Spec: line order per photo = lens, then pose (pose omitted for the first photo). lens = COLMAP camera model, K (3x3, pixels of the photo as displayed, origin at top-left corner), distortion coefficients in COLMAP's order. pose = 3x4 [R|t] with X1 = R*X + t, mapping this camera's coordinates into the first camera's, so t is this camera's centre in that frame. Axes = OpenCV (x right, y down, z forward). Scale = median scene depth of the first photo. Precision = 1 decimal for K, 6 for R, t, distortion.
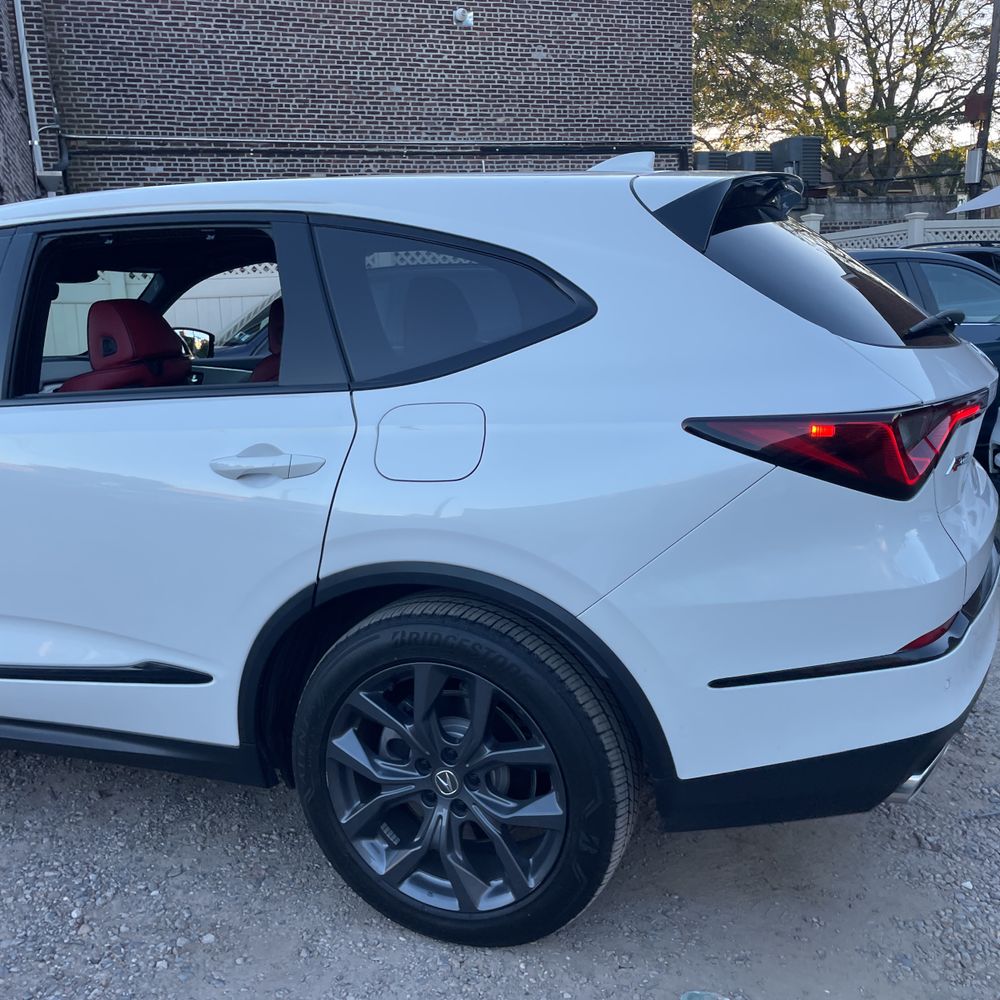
lens RADIAL K [[1004.1, 0, 497.0], [0, 1004.1, 489.6], [0, 0, 1]] dist [0.084542, -0.108111]
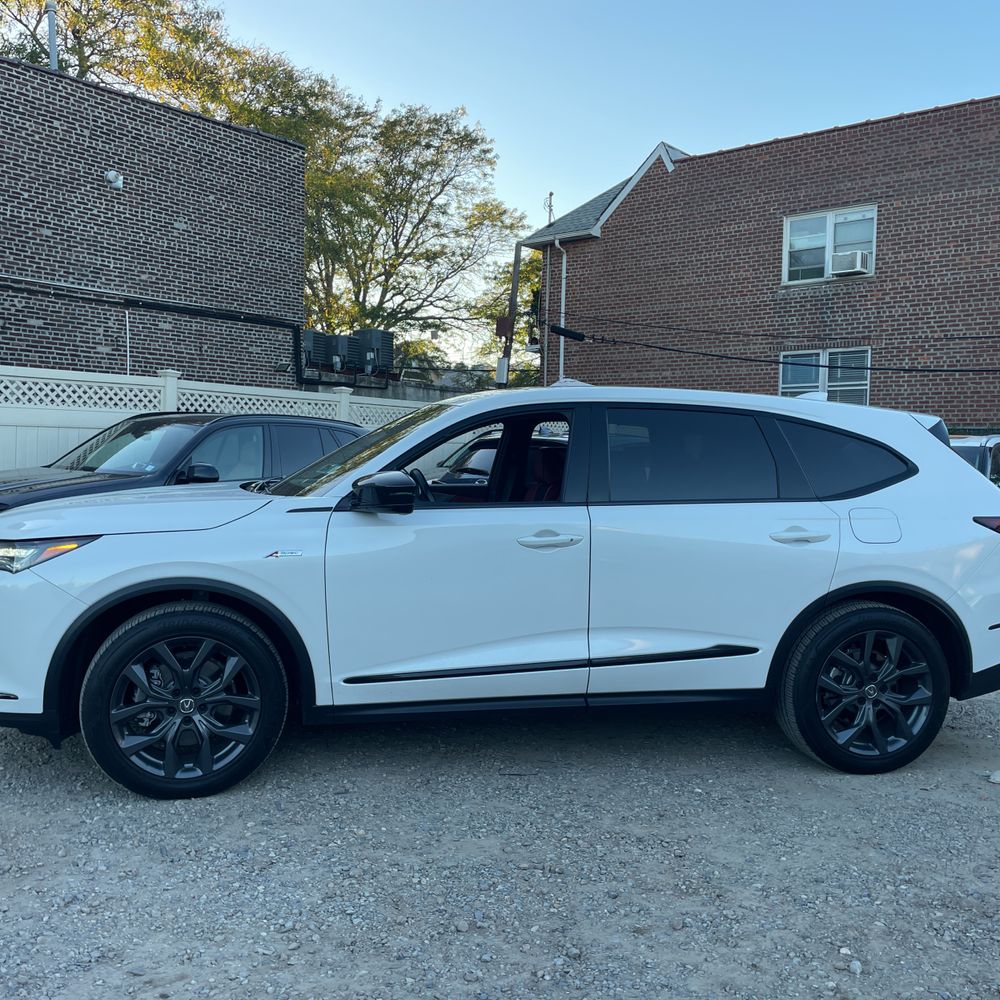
lens RADIAL K [[1010.4, 0, 496.9], [0, 1010.4, 498.3], [0, 0, 1]] dist [0.082936, -0.100927]
pose [[0.846677, 0.044172, 0.530270, -0.257803], [0.034064, 0.990005, -0.136858, 0.022367], [-0.531016, 0.133938, 0.836710, -0.055302]]
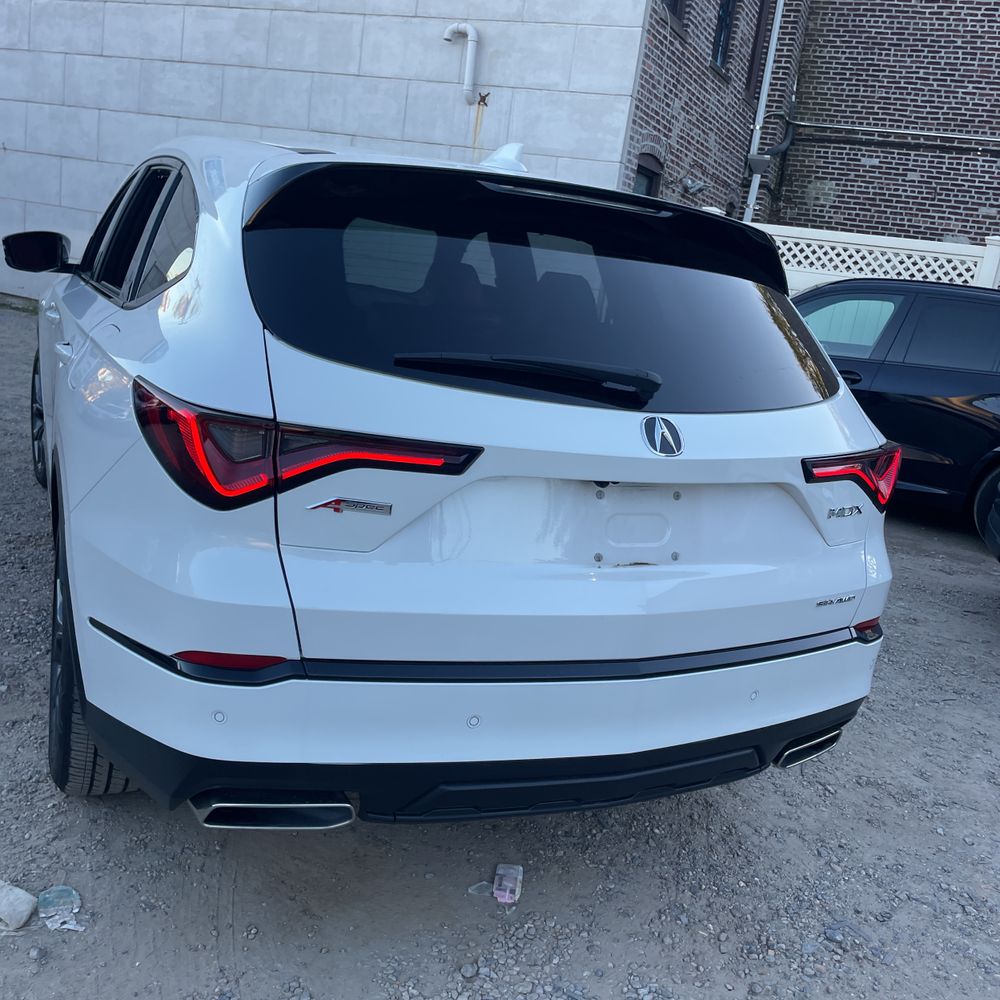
lens RADIAL K [[1008.2, 0, 507.0], [0, 1008.2, 505.0], [0, 0, 1]] dist [0.083659, -0.110938]
pose [[0.710607, 0.302641, -0.635174, 0.140348], [-0.290685, 0.948396, 0.126676, -0.021204], [0.640734, 0.094618, 0.761910, 0.048941]]
